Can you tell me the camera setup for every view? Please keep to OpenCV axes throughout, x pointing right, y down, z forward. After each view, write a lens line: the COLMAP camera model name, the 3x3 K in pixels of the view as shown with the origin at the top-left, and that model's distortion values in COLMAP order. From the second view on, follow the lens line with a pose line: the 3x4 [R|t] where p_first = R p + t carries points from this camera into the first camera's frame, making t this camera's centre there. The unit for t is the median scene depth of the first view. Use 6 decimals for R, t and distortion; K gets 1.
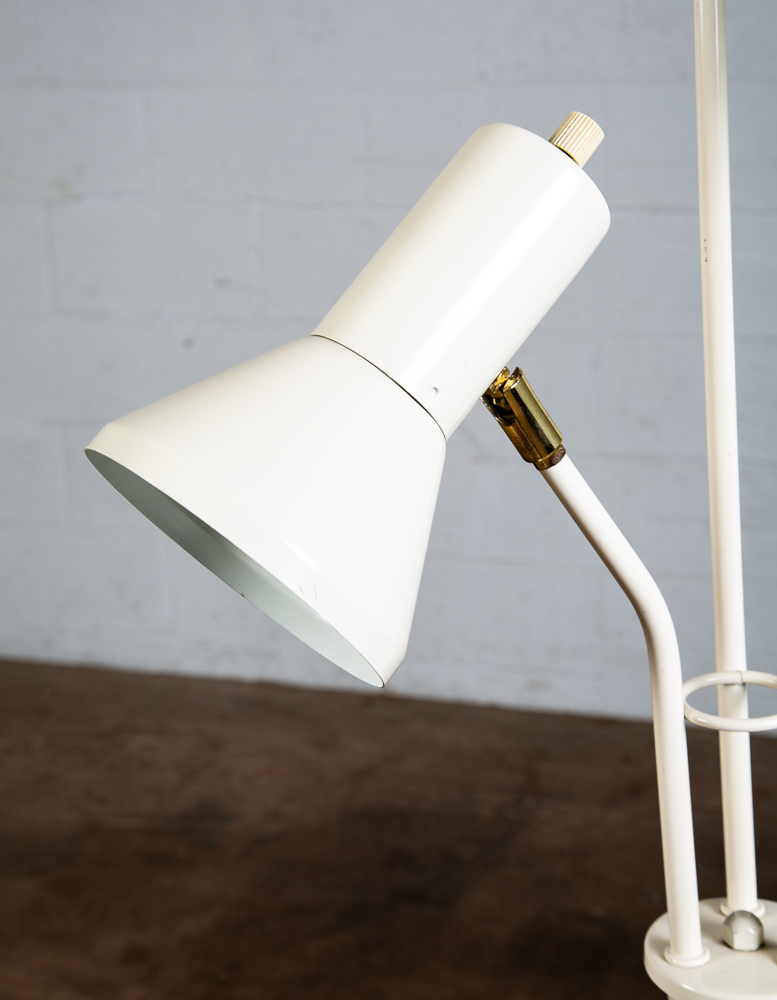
lens RADIAL K [[1807.7, 0, 400.6], [0, 1807.7, 450.2], [0, 0, 1]] dist [0.176902, 0.041916]
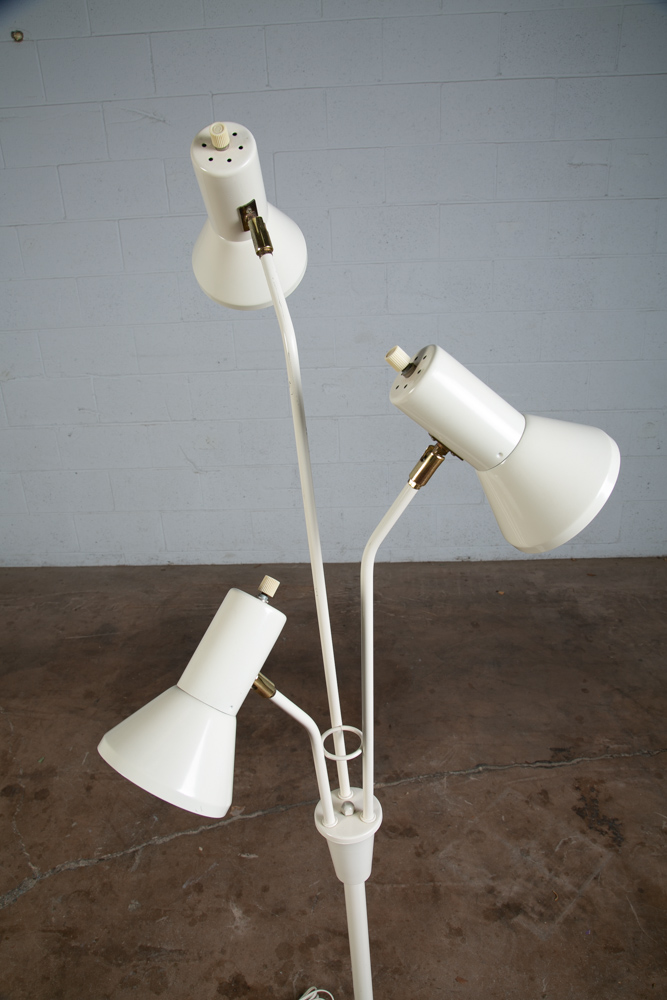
lens RADIAL K [[720.4, 0, 333.7], [0, 720.4, 507.1], [0, 0, 1]] dist [-0.098441, 0.068765]
pose [[0.965678, -0.120988, 0.229844, -0.008353], [0.084953, 0.983341, 0.160697, -0.094890], [-0.245458, -0.135656, 0.959869, 0.000371]]
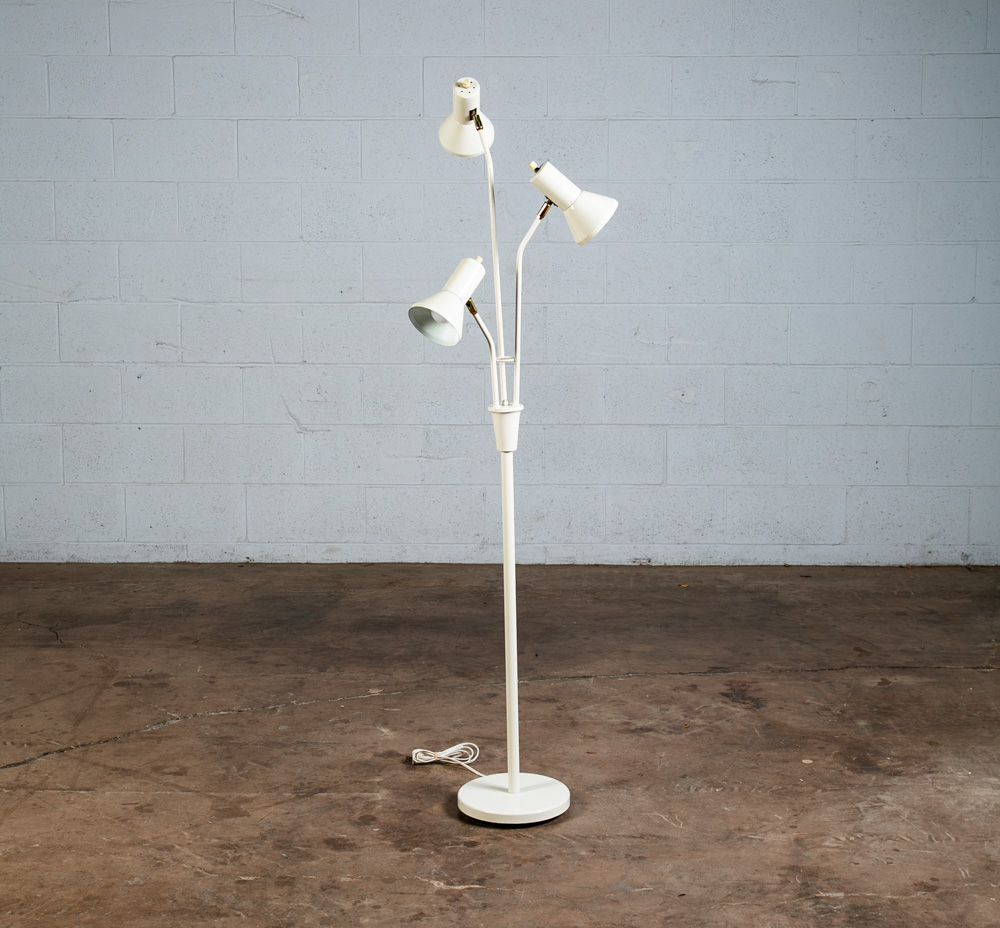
lens RADIAL K [[2019.3, 0, 476.7], [0, 2019.3, 412.3], [0, 0, 1]] dist [0.104507, 0.178434]
pose [[0.962040, -0.018725, 0.272266, -0.384863], [0.047394, 0.993947, -0.099107, 0.219838], [-0.268763, 0.108249, 0.957104, -1.189588]]
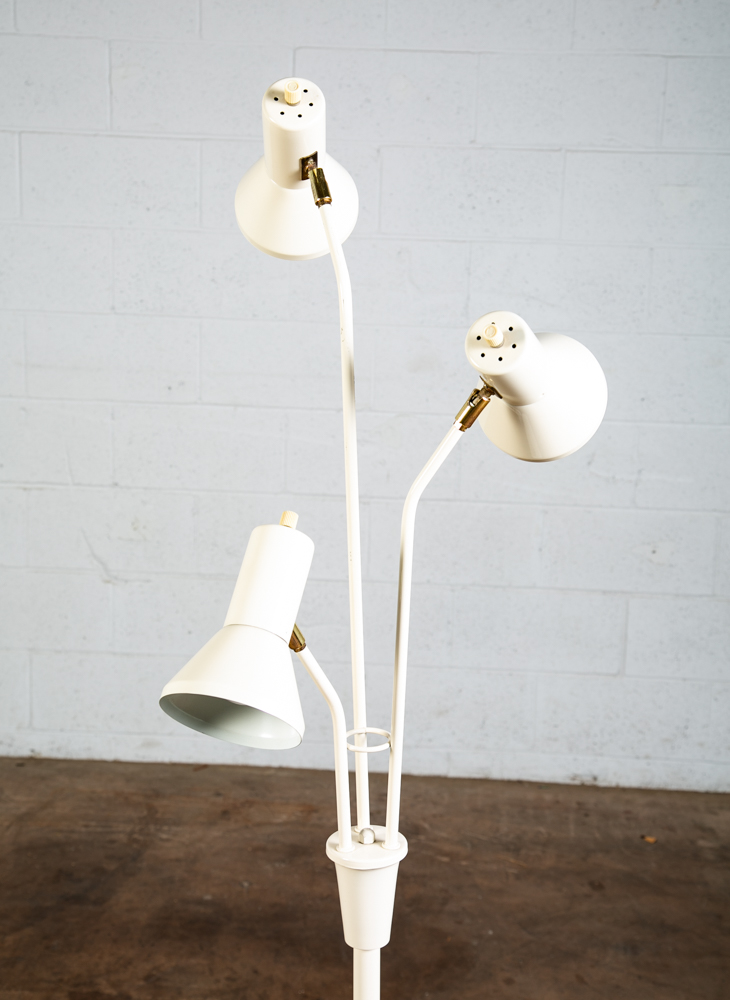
lens RADIAL K [[1638.7, 0, 361.4], [0, 1638.7, 468.2], [0, 0, 1]] dist [0.177979, 0.057055]
pose [[0.967624, -0.004273, 0.252360, -0.091162], [0.013403, 0.999316, -0.034468, -0.036505], [-0.252040, 0.036734, 0.967019, -0.276504]]
